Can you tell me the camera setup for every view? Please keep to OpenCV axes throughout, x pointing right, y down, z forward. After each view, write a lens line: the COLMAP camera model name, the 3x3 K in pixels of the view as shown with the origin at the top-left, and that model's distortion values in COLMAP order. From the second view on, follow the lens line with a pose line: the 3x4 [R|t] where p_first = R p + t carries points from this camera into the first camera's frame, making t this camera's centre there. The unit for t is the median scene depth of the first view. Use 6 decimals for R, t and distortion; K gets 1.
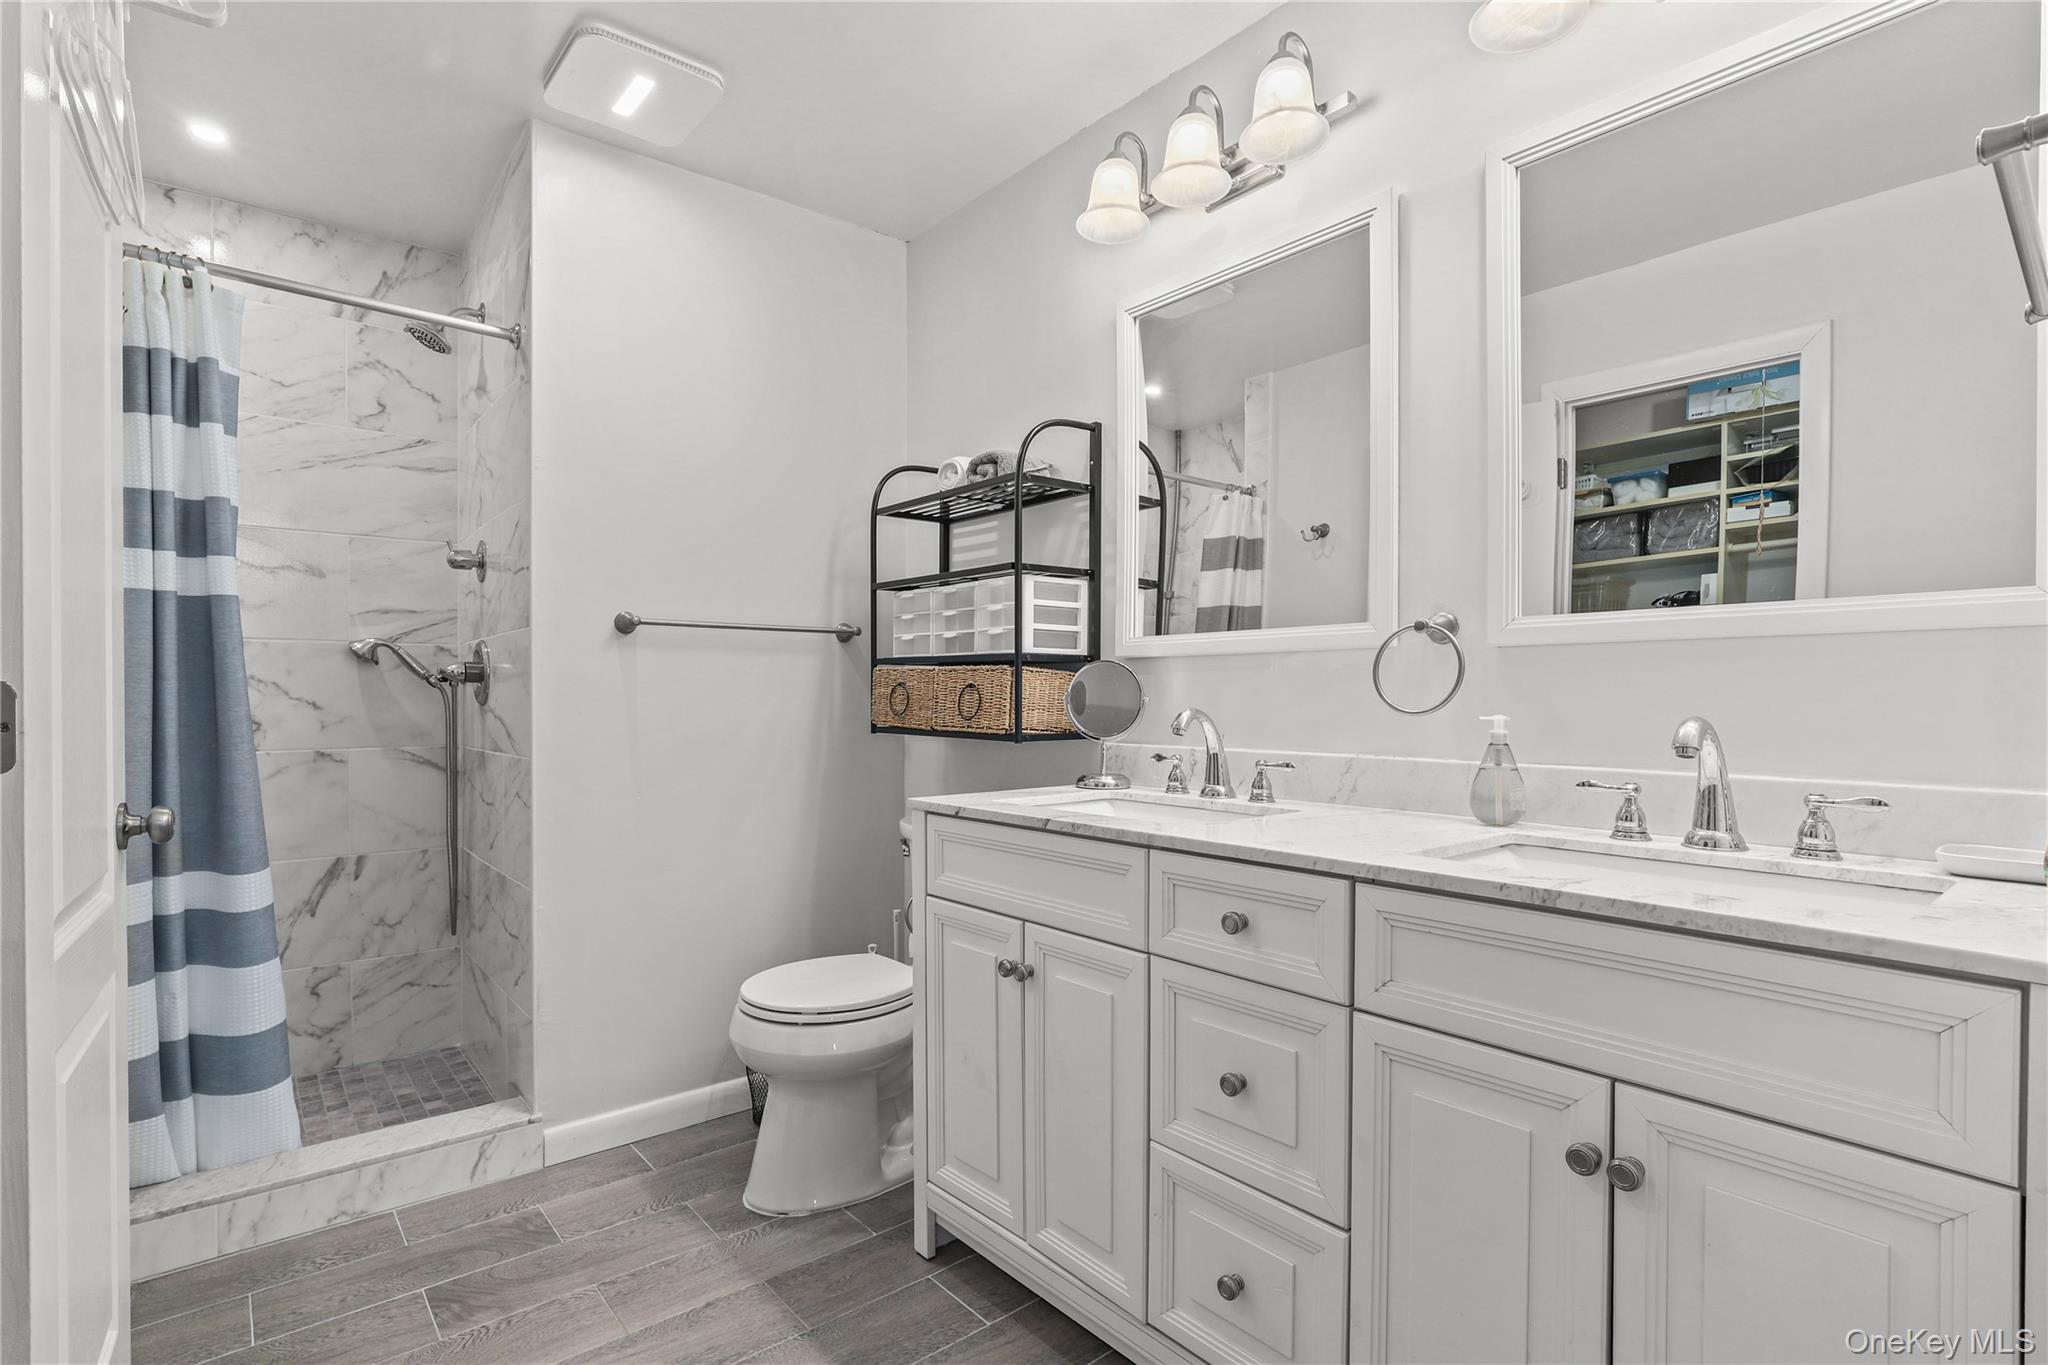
lens RADIAL K [[932.2, 0, 1026.8], [0, 932.2, 687.1], [0, 0, 1]] dist [-0.002160, -0.000370]
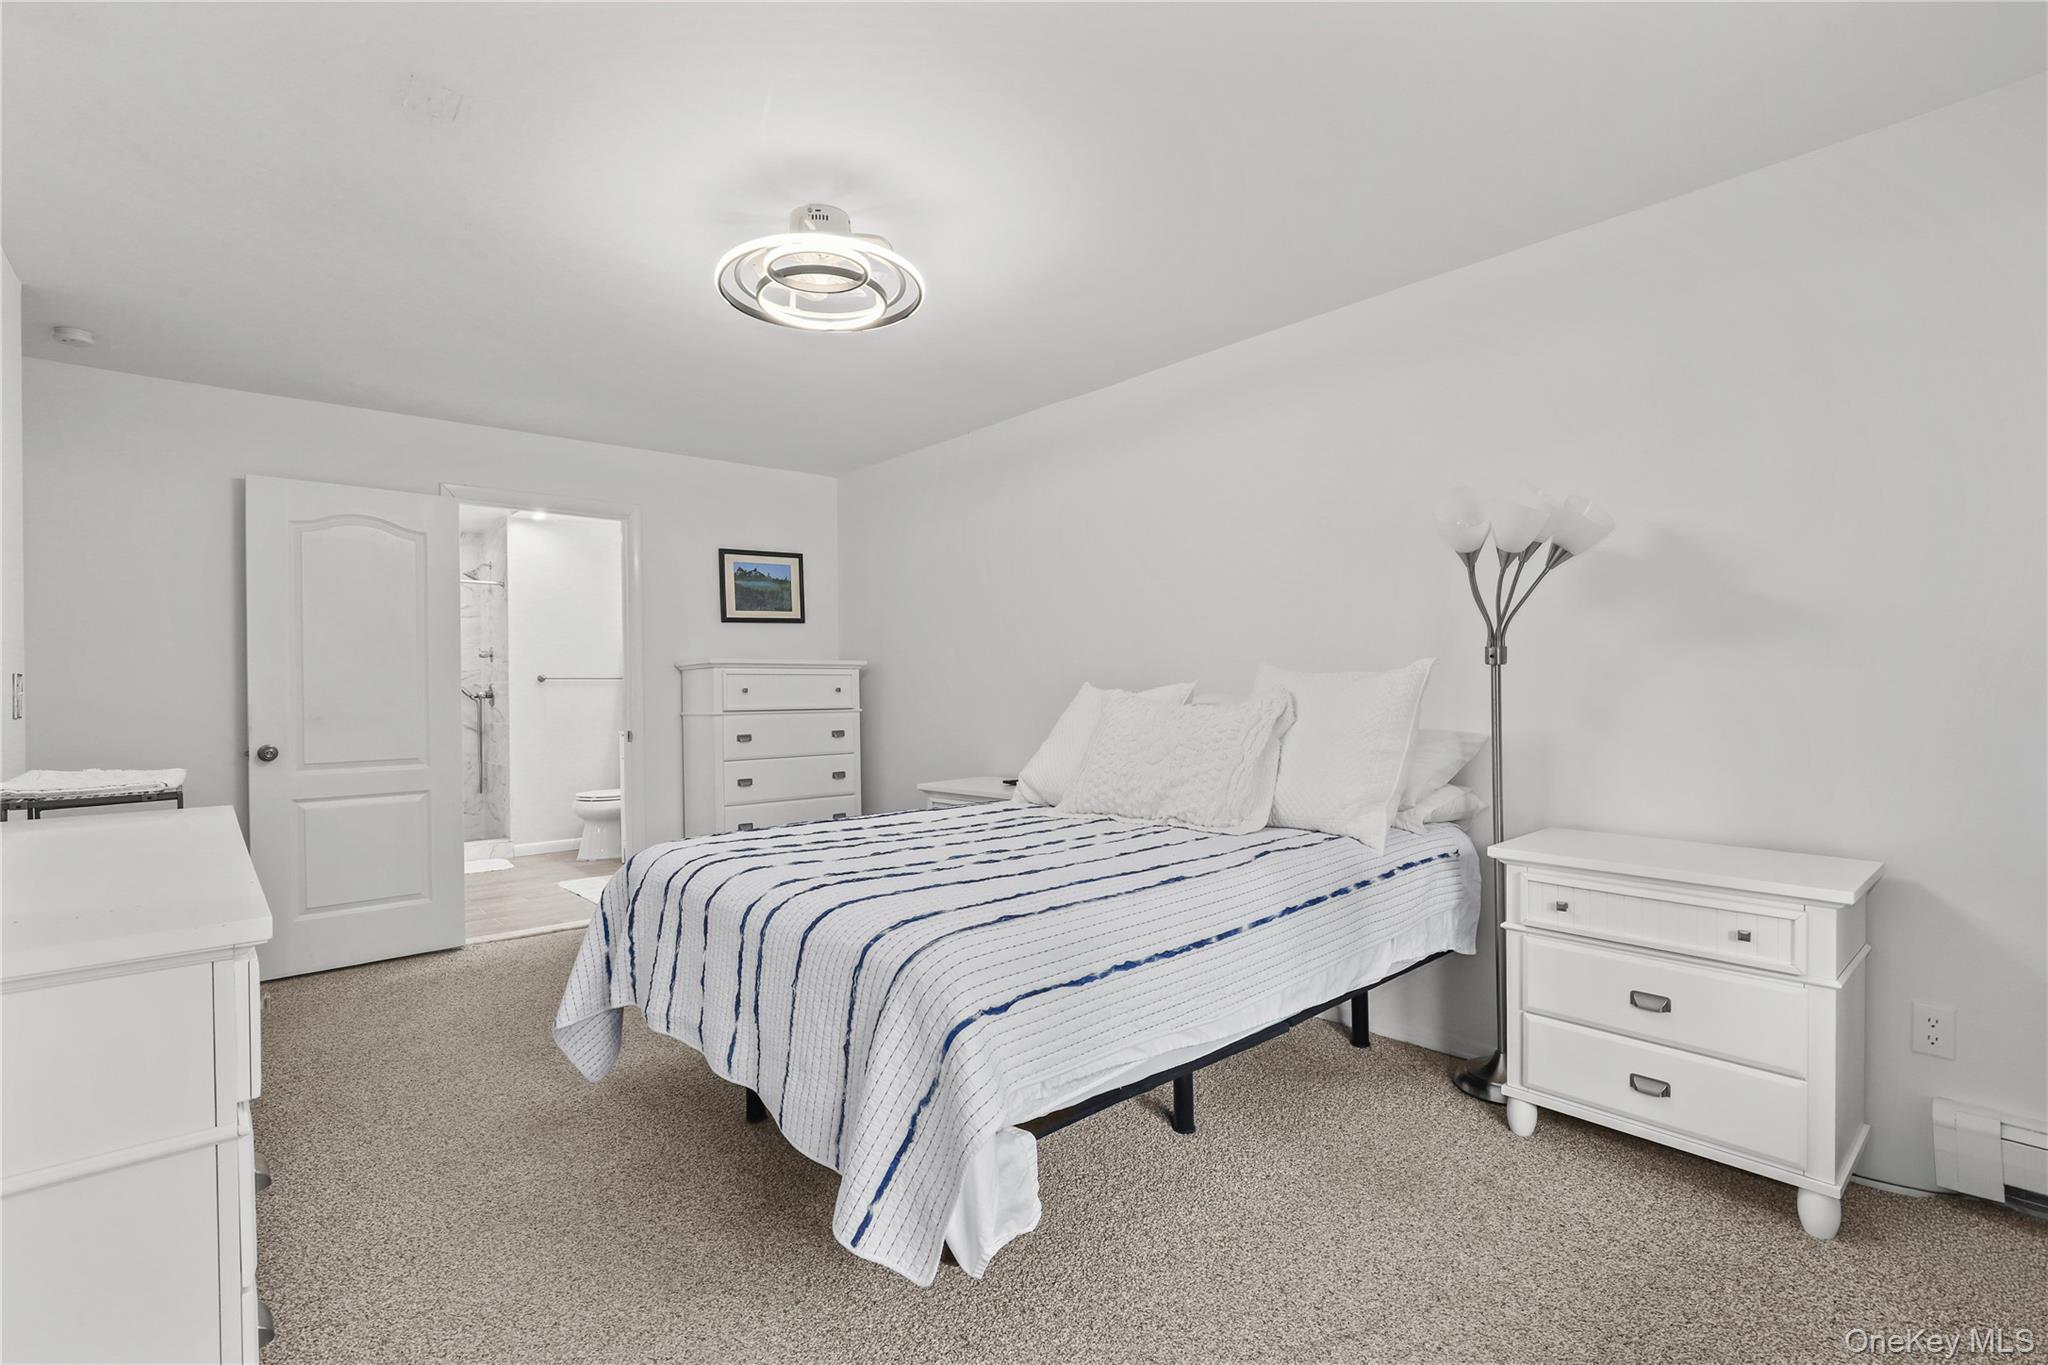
lens RADIAL K [[932.2, 0, 1022.9], [0, 932.2, 686.6], [0, 0, 1]] dist [-0.002160, -0.000370]
pose [[0.999964, -0.008418, -0.000645, 0.980567], [0.008416, 0.999961, -0.002706, -0.018886], [0.000667, 0.002700, 0.999996, -1.740654]]
